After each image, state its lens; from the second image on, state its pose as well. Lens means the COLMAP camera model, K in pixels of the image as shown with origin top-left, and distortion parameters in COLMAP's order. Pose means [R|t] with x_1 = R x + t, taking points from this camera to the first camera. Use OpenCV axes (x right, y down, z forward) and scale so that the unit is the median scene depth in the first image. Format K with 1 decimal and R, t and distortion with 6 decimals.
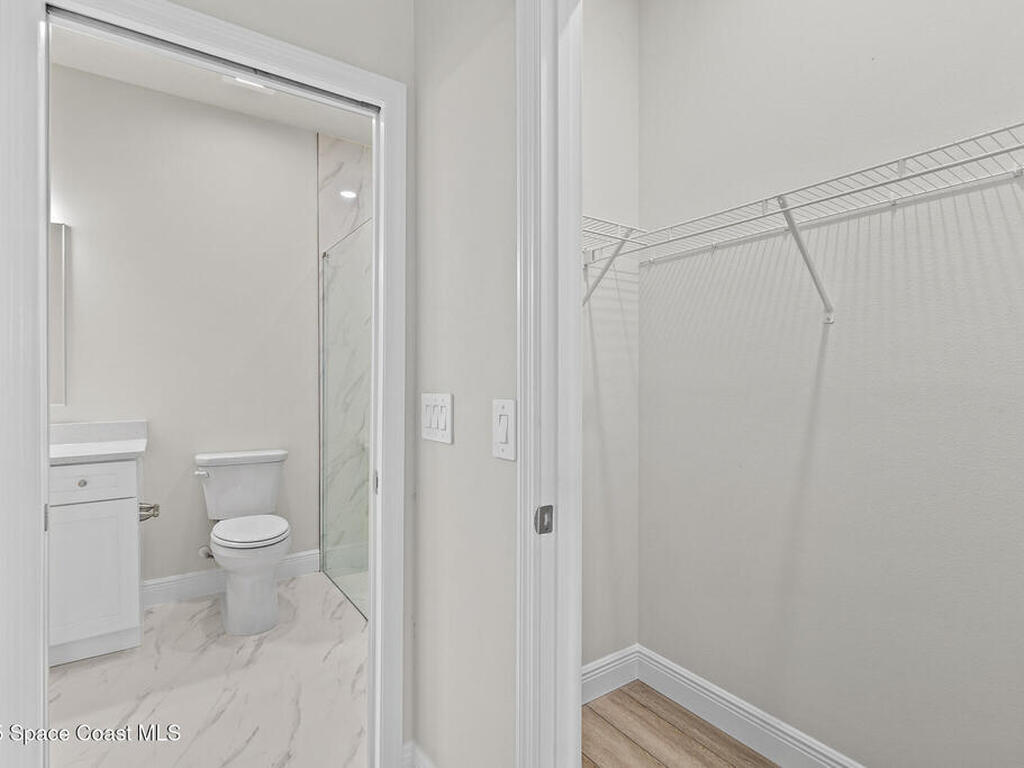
lens RADIAL K [[503.6, 0, 512.0], [0, 503.6, 384.0], [0, 0, 1]] dist [-0.007657, -0.001223]
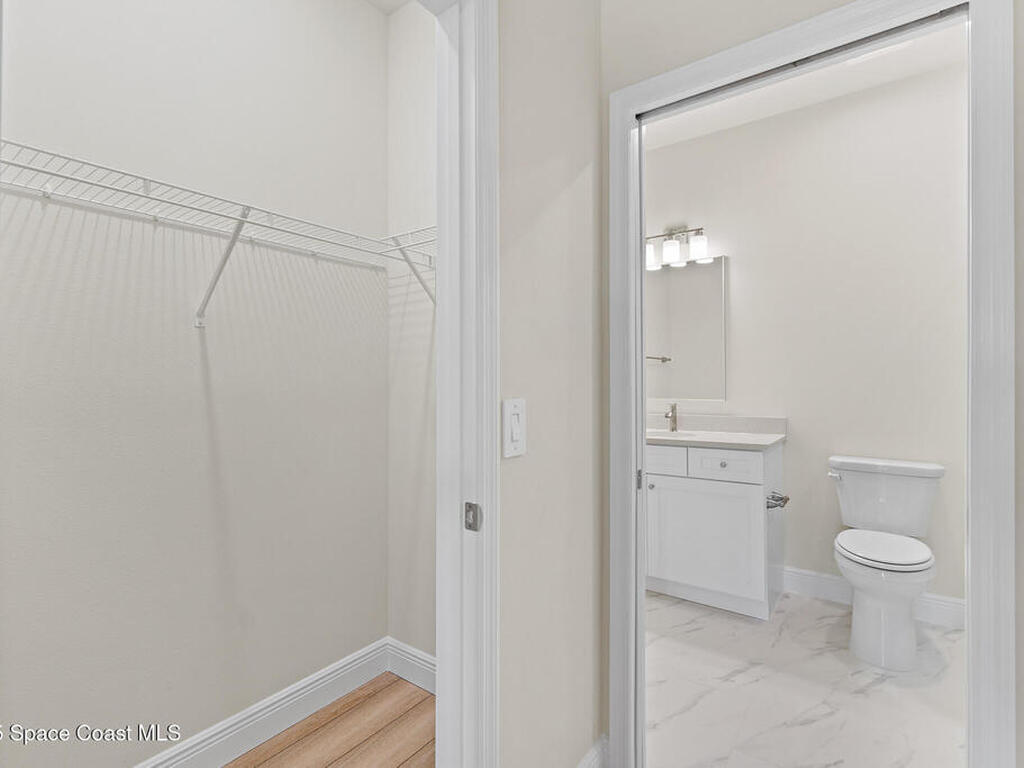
lens RADIAL K [[506.5, 0, 503.2], [0, 506.5, 379.1], [0, 0, 1]] dist [-0.004810, -0.000829]
pose [[0.296972, -0.008891, -0.954845, 0.145322], [-0.000007, 0.999957, -0.009313, 0.000067], [0.954886, 0.002772, 0.296959, 0.103231]]
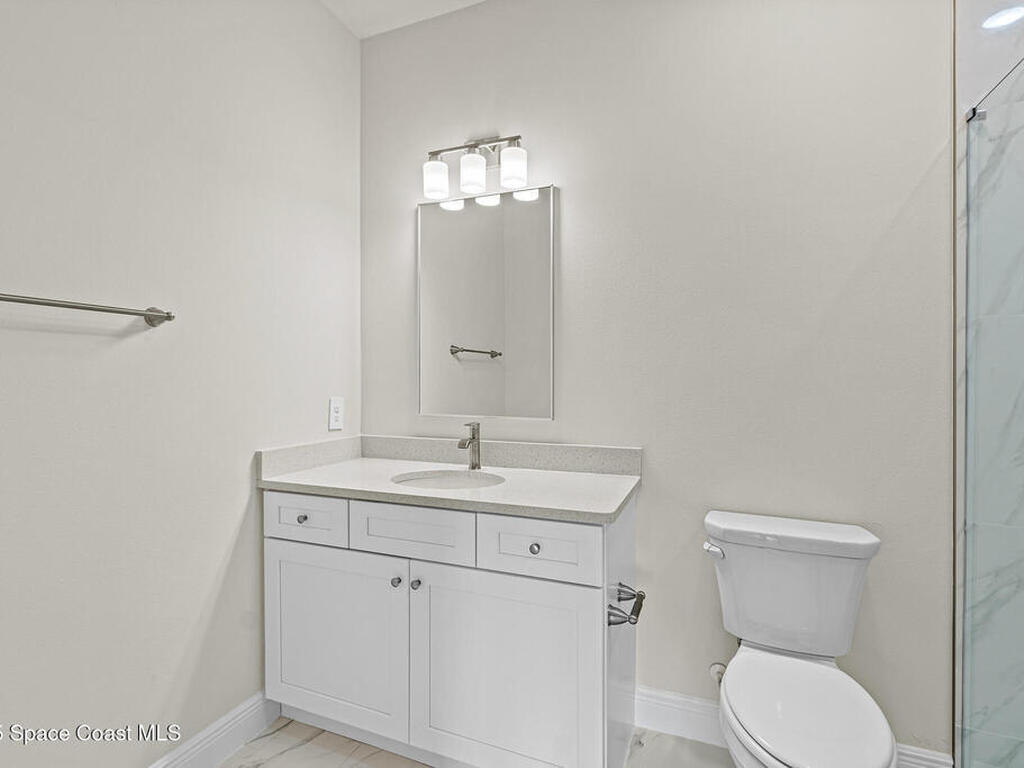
lens RADIAL K [[506.5, 0, 503.2], [0, 506.5, 379.1], [0, 0, 1]] dist [-0.004810, -0.000829]
pose [[0.524799, 0.003290, -0.851220, -0.274966], [-0.007710, 0.999970, -0.000889, -0.019903], [0.851191, 0.007030, 0.524808, 0.536810]]
